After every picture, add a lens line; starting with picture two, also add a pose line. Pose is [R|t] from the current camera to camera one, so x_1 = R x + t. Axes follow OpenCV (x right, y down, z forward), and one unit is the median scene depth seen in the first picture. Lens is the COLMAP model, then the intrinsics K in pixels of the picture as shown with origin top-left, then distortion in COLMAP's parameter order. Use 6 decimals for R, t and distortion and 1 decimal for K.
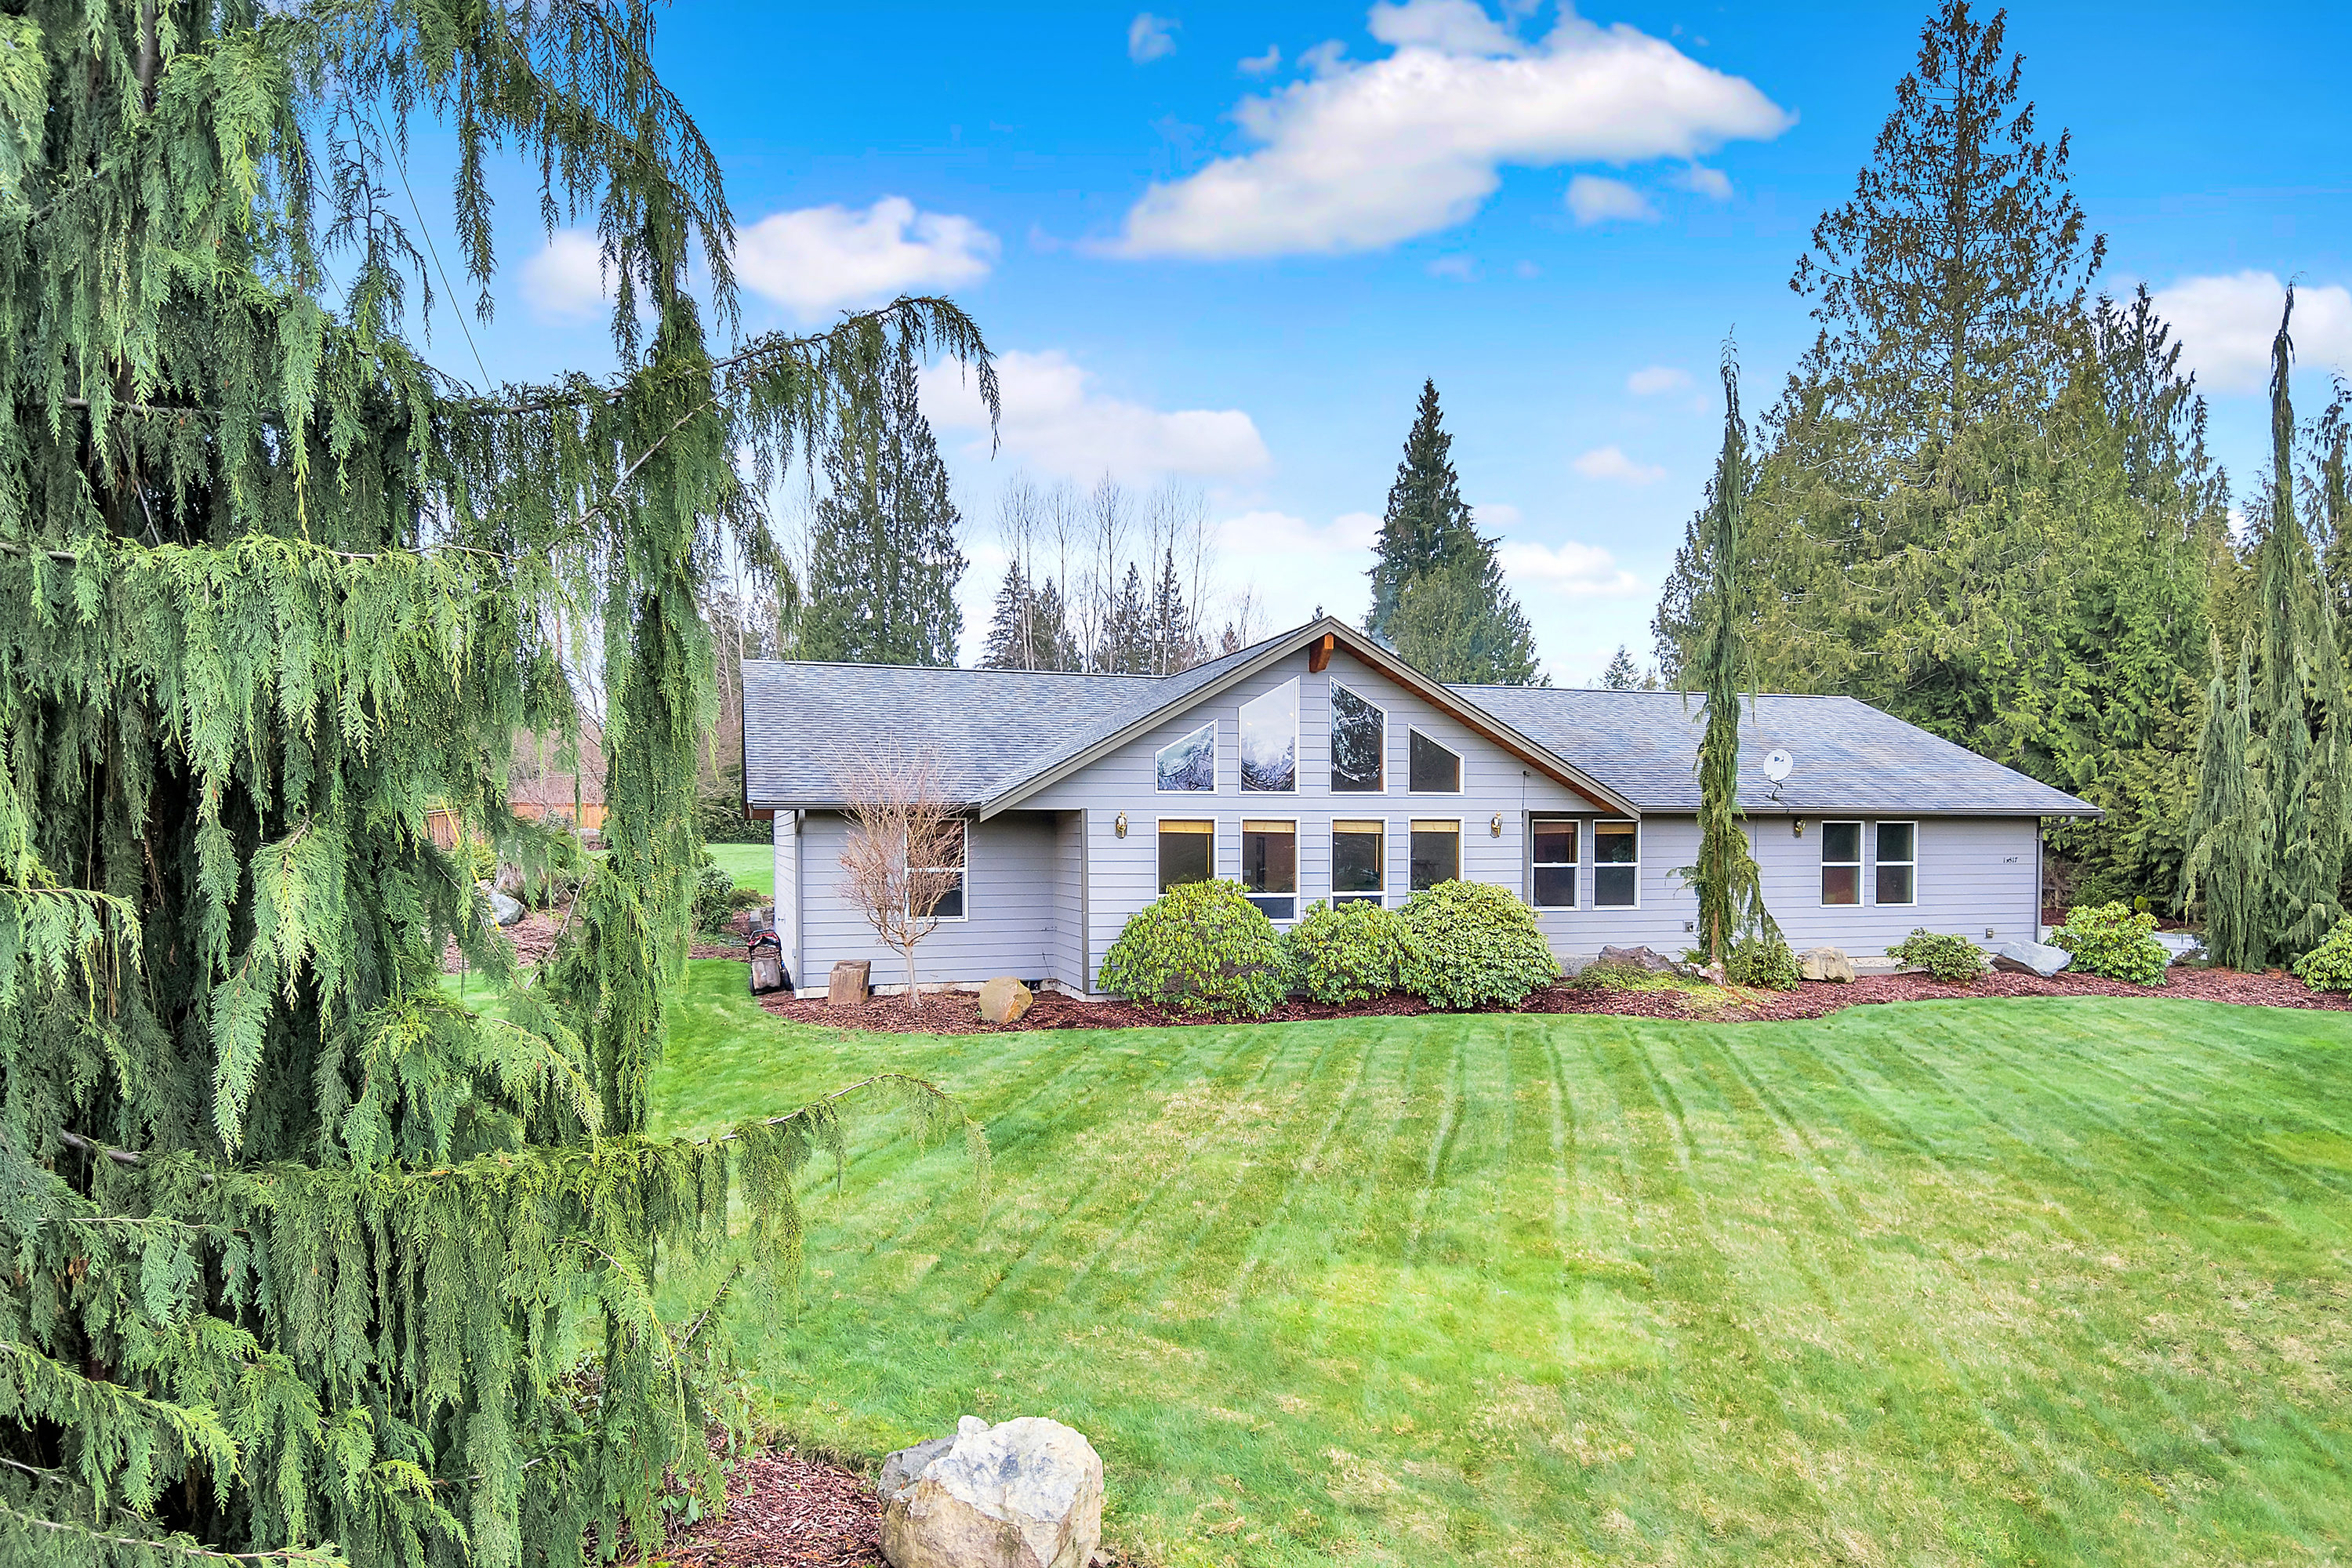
lens RADIAL K [[1330.6, 0, 1182.1], [0, 1330.6, 837.0], [0, 0, 1]] dist [0.080306, -0.071847]
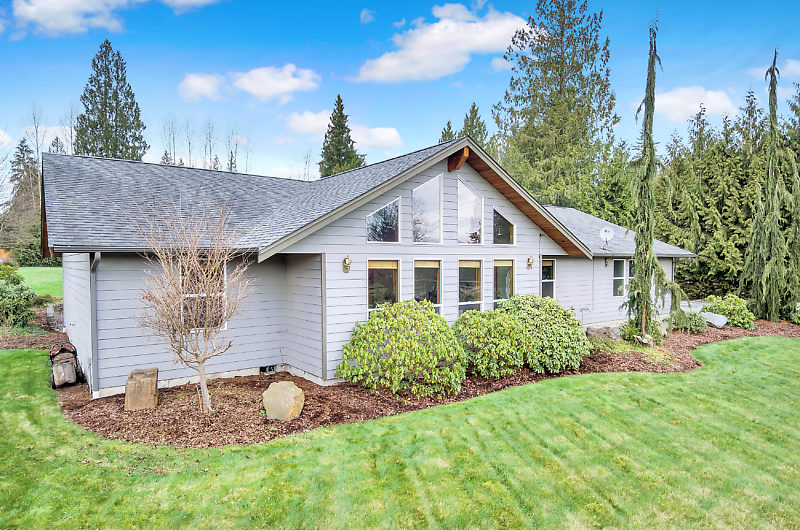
lens RADIAL K [[469.6, 0, 394.1], [0, 469.6, 265.5], [0, 0, 1]] dist [0.090522, -0.114755]
pose [[0.948394, -0.003295, 0.317077, -0.122812], [0.000235, 0.999953, 0.009686, -0.009199], [-0.317094, -0.009111, 0.948350, 0.366968]]
